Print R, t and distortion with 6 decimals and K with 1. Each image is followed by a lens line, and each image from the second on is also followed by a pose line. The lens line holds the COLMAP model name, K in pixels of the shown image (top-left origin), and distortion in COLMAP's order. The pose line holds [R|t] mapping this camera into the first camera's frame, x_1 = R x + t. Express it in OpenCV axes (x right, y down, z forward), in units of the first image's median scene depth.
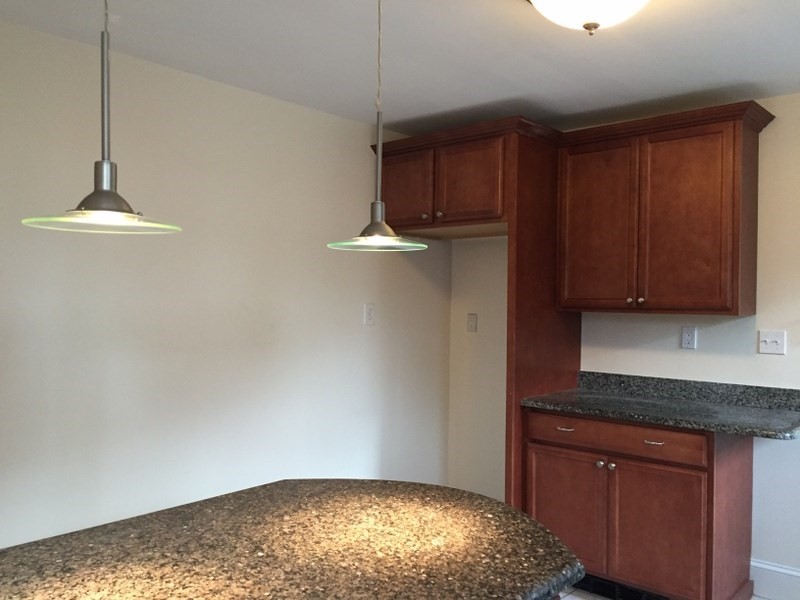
lens RADIAL K [[692.9, 0, 399.8], [0, 692.9, 300.7], [0, 0, 1]] dist [0.079095, -0.086186]
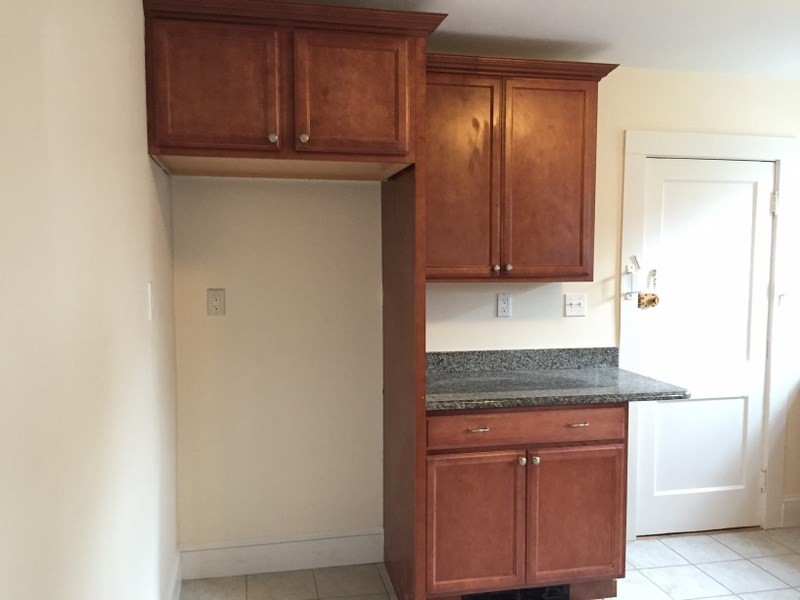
lens RADIAL K [[692.9, 0, 402.7], [0, 692.9, 301.3], [0, 0, 1]] dist [0.079095, -0.086186]
pose [[0.586029, -0.063102, 0.807829, -0.438252], [0.005421, 0.997246, 0.073966, -0.023600], [-0.810272, -0.038967, 0.584757, 0.575061]]
